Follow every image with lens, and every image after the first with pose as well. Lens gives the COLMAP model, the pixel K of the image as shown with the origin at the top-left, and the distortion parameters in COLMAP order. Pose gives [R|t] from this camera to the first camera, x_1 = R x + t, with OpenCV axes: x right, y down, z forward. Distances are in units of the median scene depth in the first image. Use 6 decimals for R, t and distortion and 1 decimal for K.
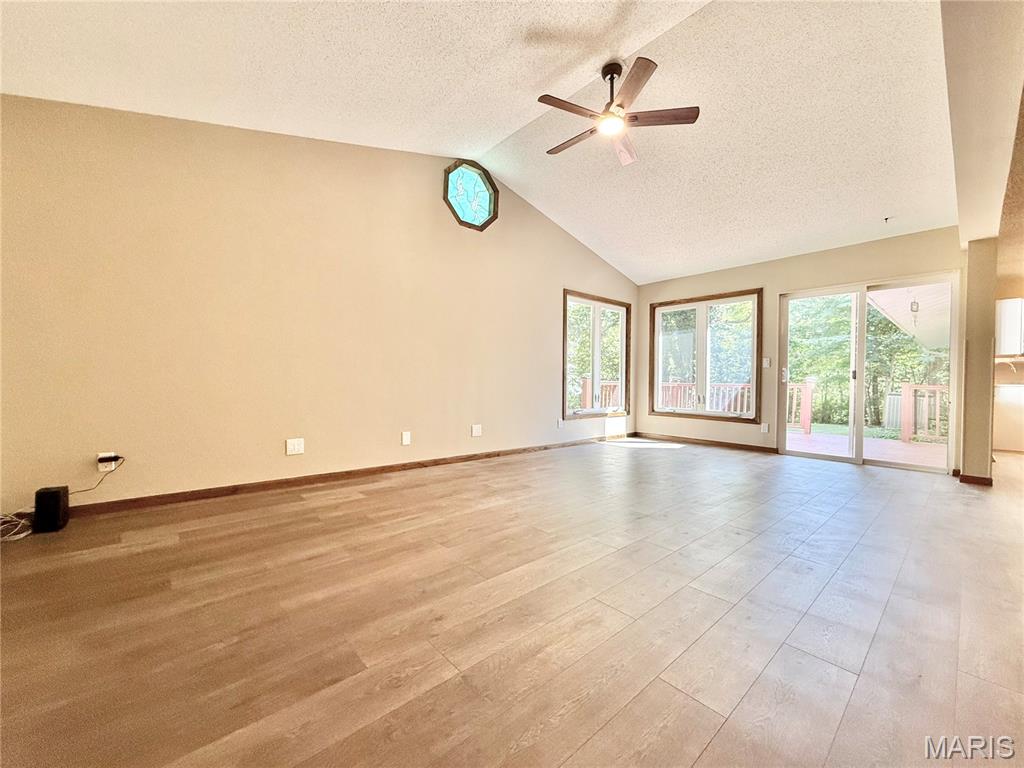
lens RADIAL K [[411.8, 0, 512.0], [0, 411.8, 384.0], [0, 0, 1]] dist [-0.001326, -0.000169]
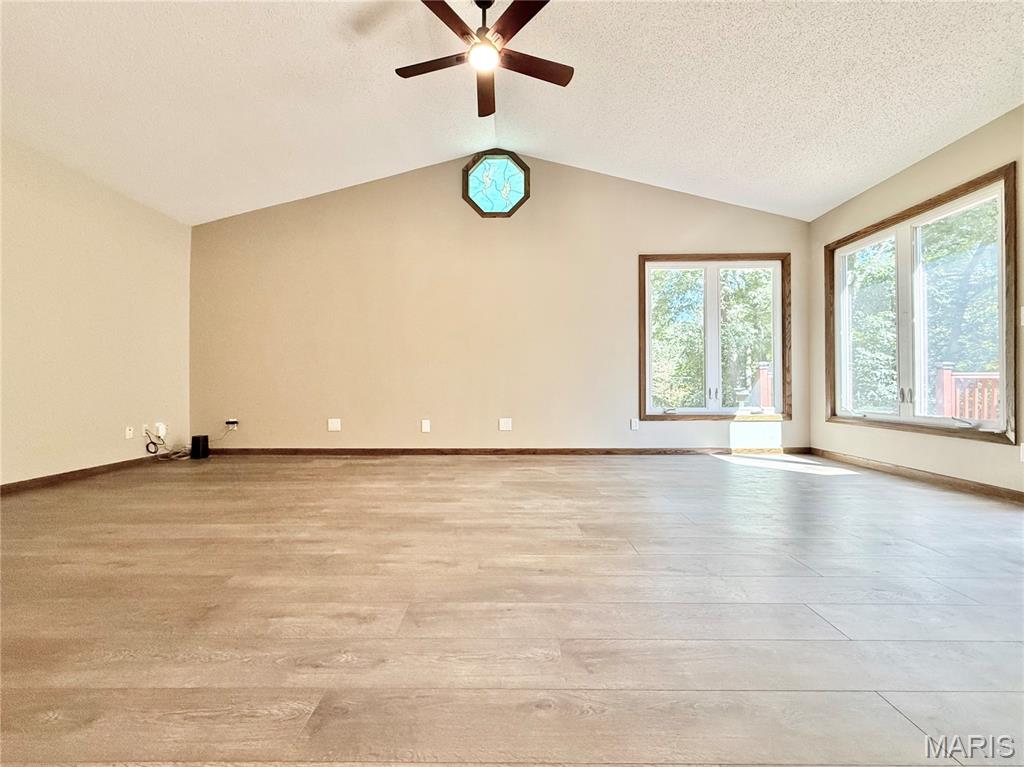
lens RADIAL K [[418.8, 0, 512.0], [0, 418.8, 383.5], [0, 0, 1]] dist [-0.003165, -0.000433]
pose [[0.740490, -0.019224, -0.671792, 0.457042], [0.008217, 0.999775, -0.019552, 0.028792], [0.672017, 0.008958, 0.740482, 0.225020]]
